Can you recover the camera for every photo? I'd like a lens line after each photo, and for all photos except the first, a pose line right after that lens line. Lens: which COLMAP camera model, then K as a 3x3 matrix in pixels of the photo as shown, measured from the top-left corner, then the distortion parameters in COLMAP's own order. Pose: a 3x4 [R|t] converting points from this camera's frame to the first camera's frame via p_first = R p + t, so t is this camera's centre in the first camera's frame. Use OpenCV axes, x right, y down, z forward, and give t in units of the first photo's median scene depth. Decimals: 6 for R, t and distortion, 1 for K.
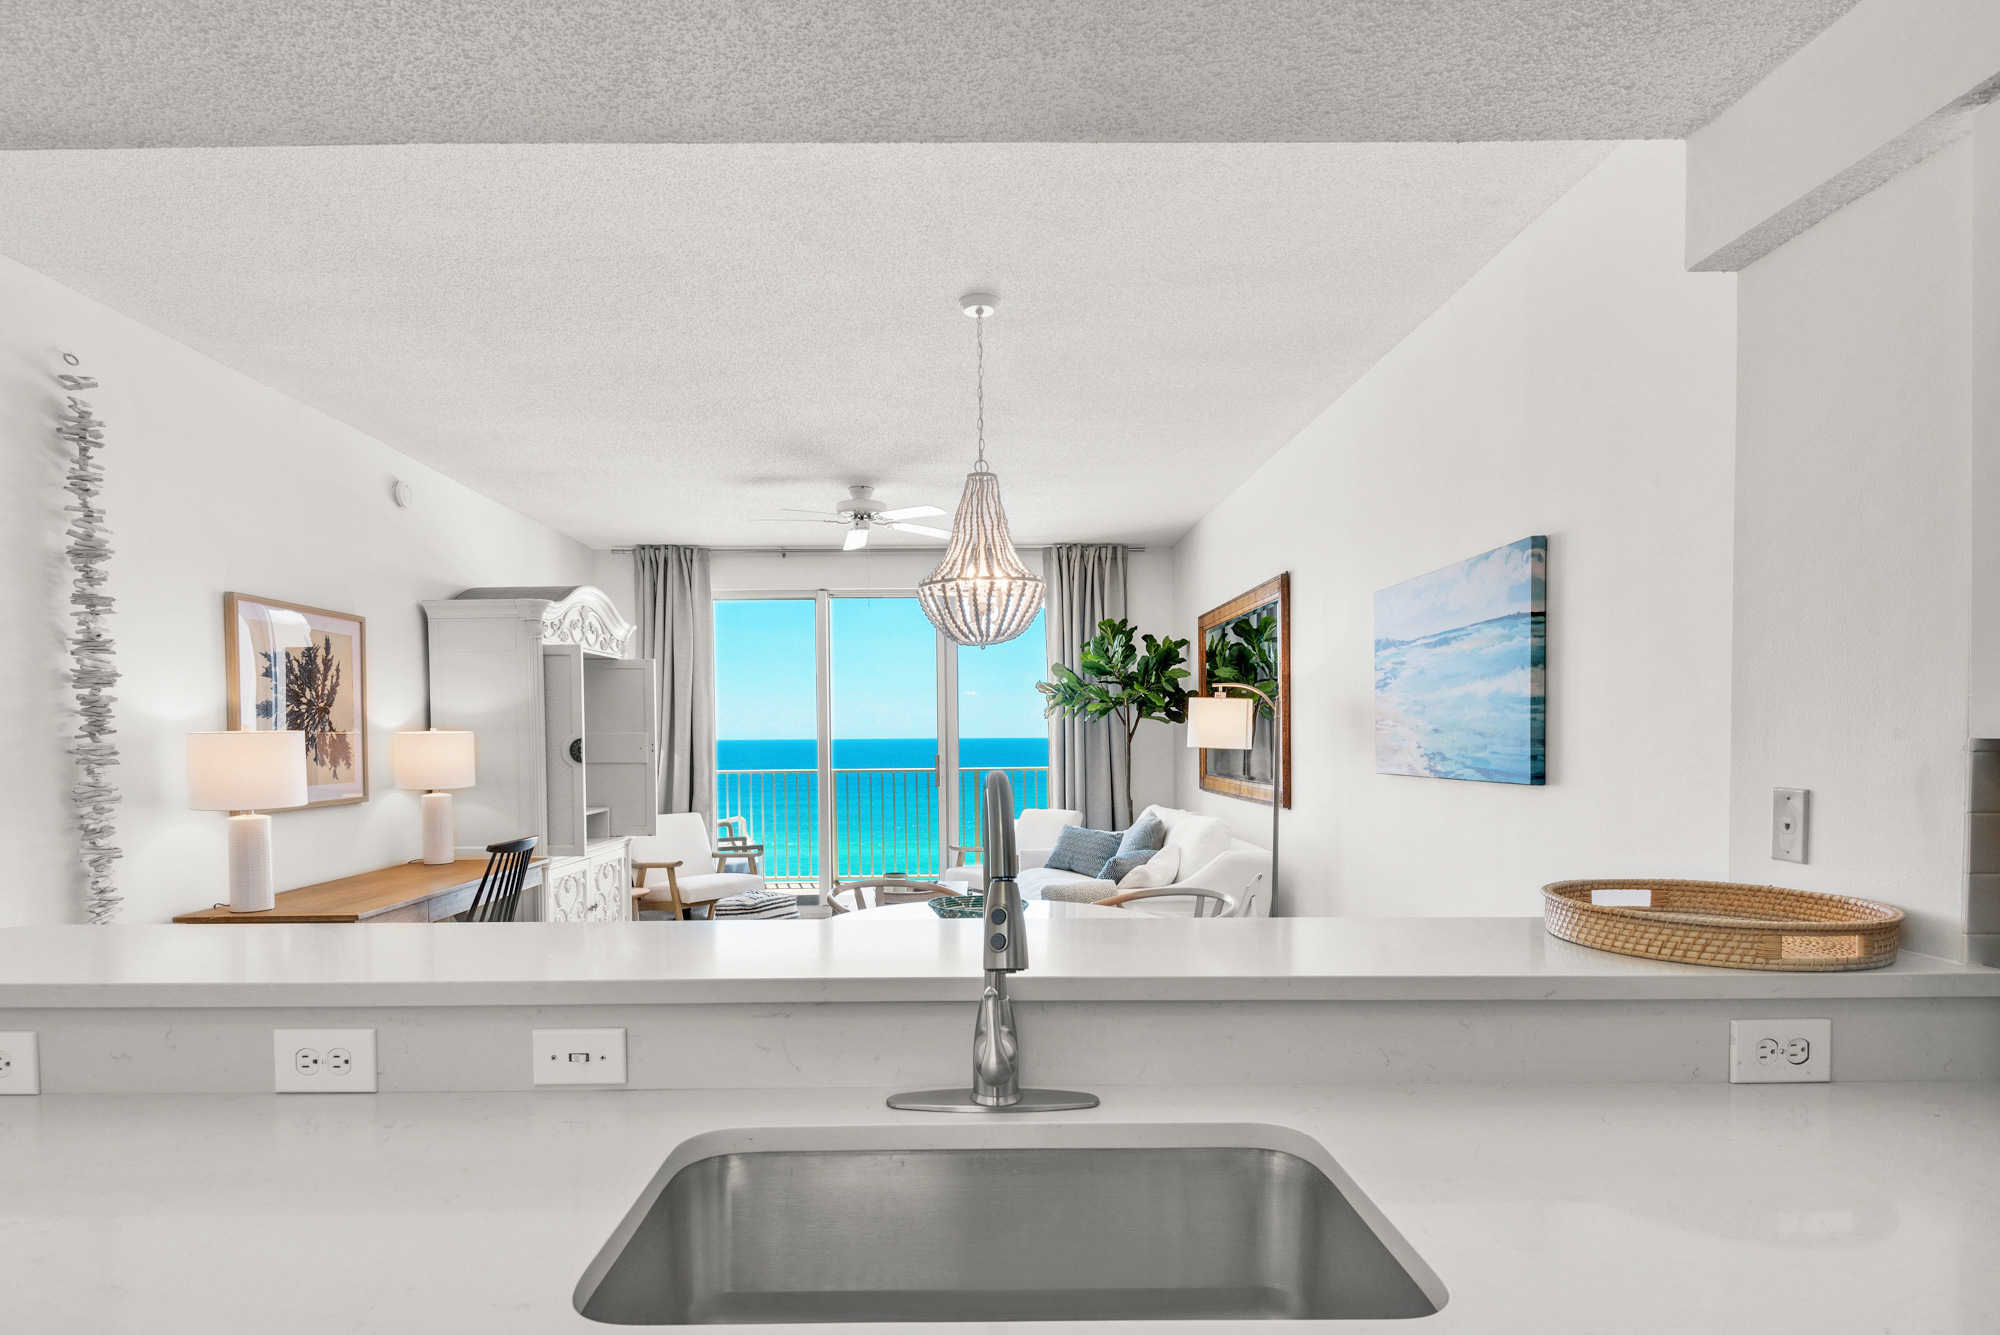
lens RADIAL K [[983.9, 0, 993.5], [0, 983.9, 748.6], [0, 0, 1]] dist [0.048246, -0.039203]
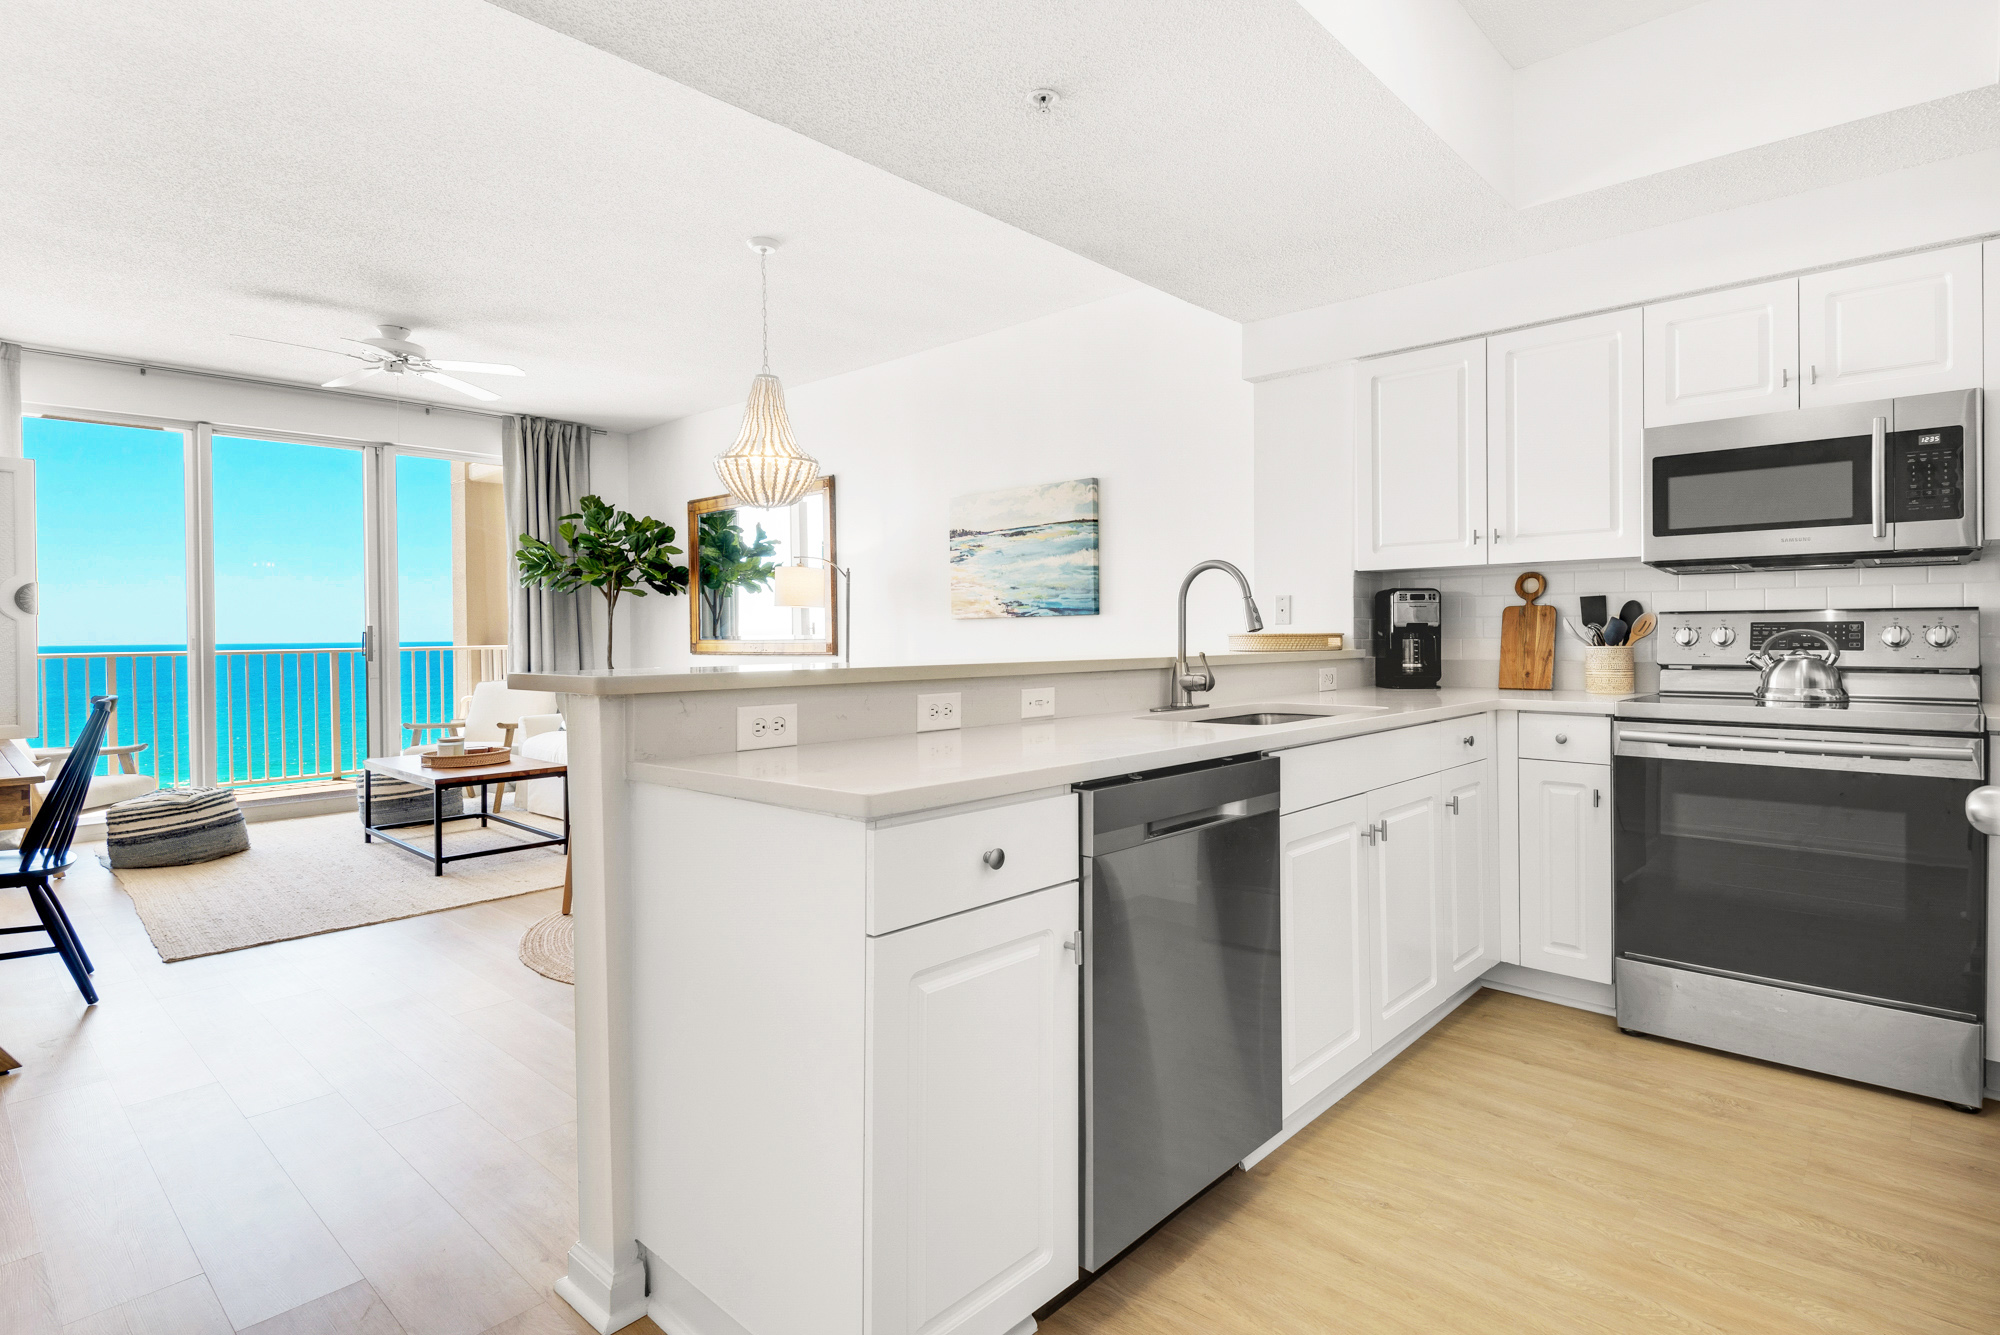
lens RADIAL K [[1015.6, 0, 1000.5], [0, 1015.6, 649.0], [0, 0, 1]] dist [0.000219, -0.000573]
pose [[0.690455, -0.006558, 0.723345, -0.679996], [0.011964, 0.999926, -0.002355, 0.075497], [-0.723276, 0.010280, 0.690482, -0.116282]]
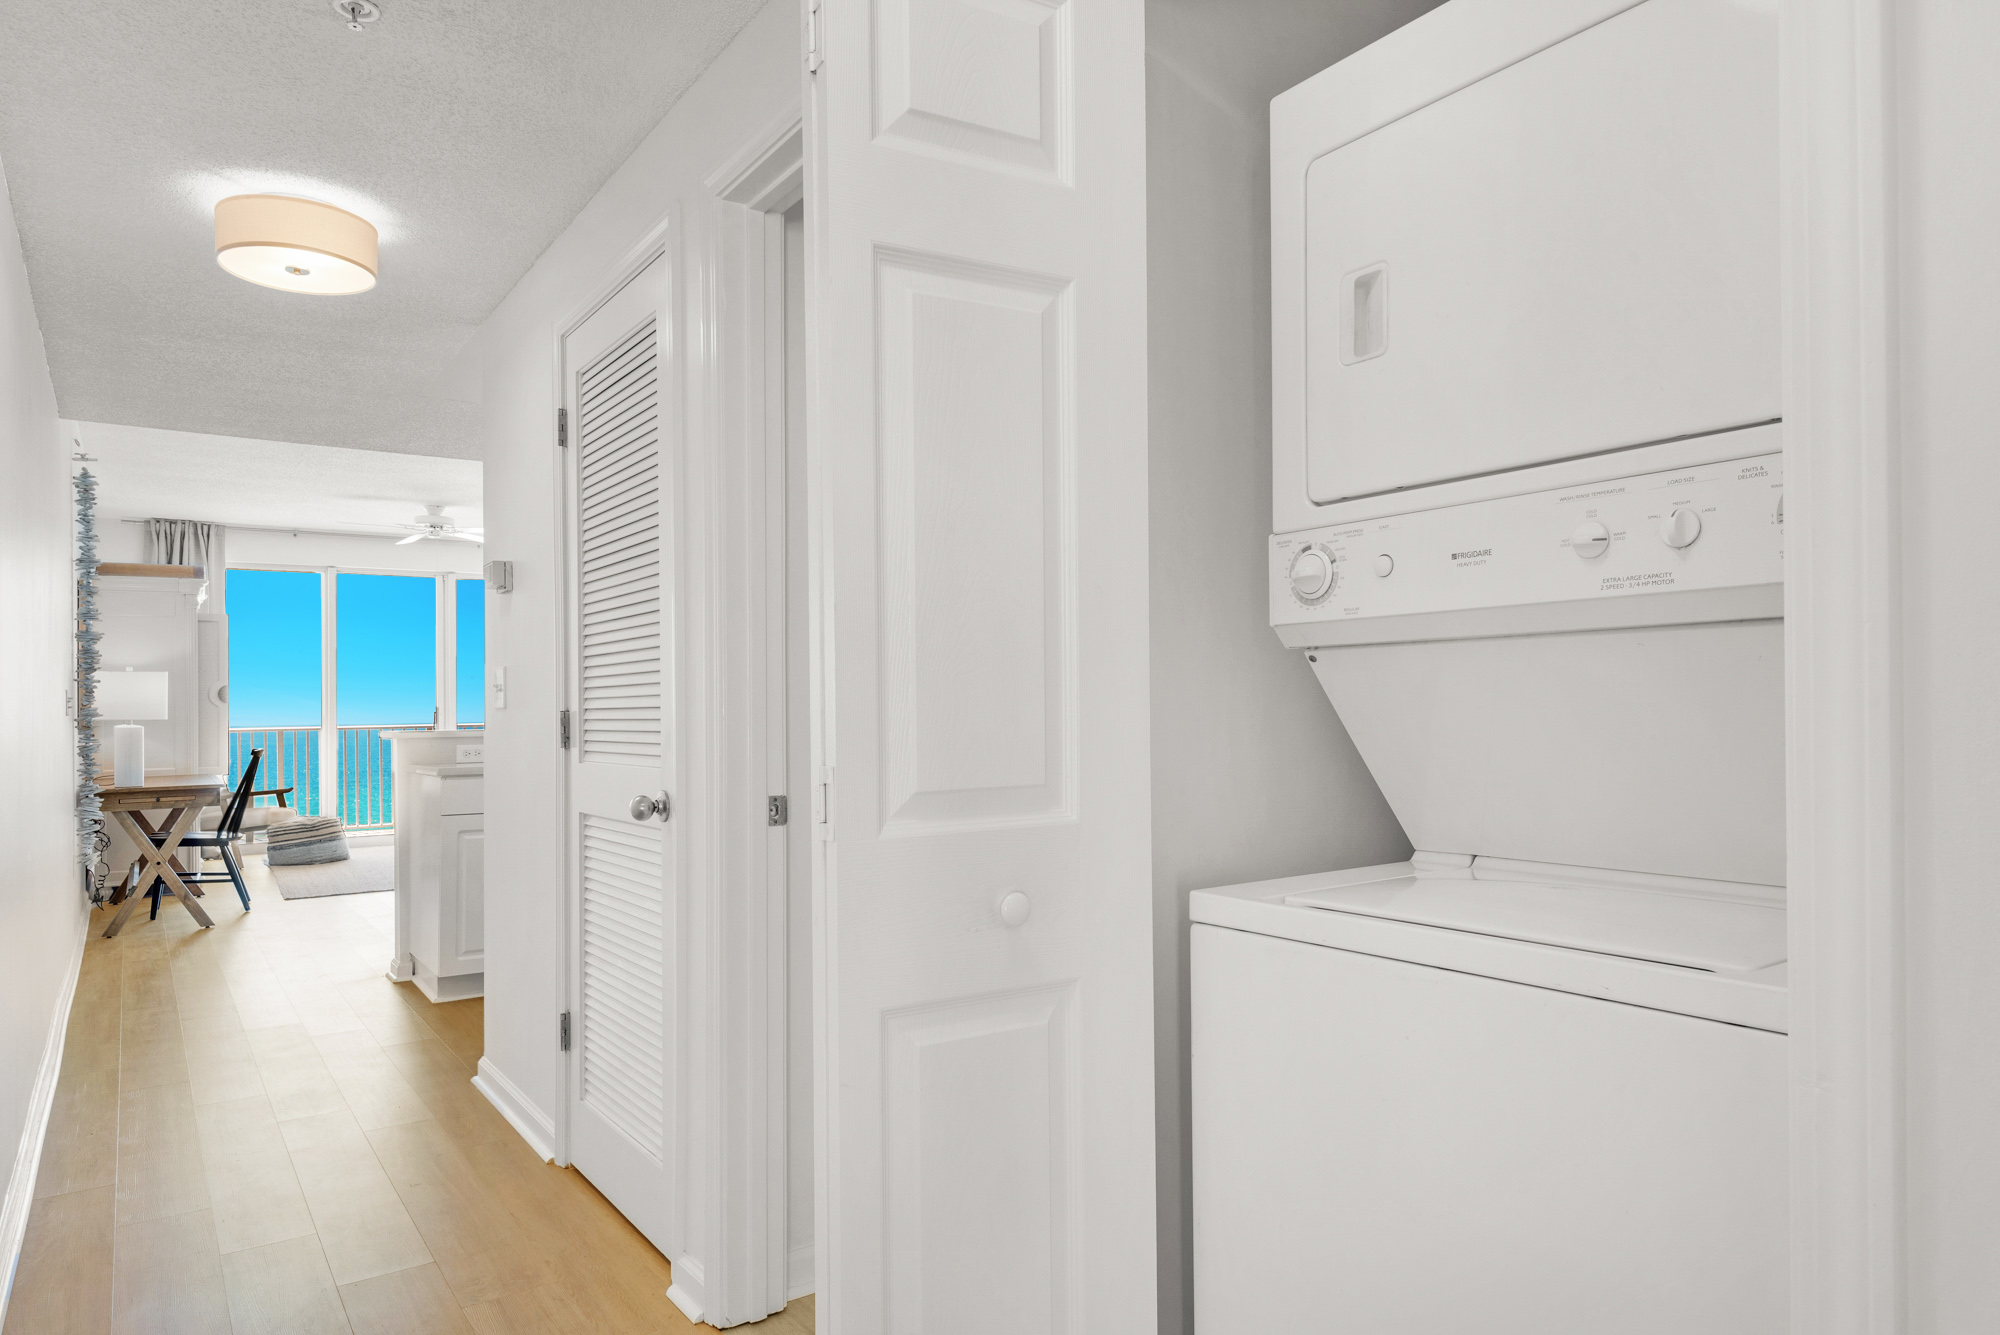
lens RADIAL K [[1222.0, 0, 1001.6], [0, 1222.0, 702.6], [0, 0, 1]] dist [-0.033327, -0.000159]
pose [[0.822273, 0.001992, 0.569089, -0.697792], [0.014265, 0.999608, -0.024110, 0.096626], [-0.568914, 0.027943, 0.821922, -1.311229]]
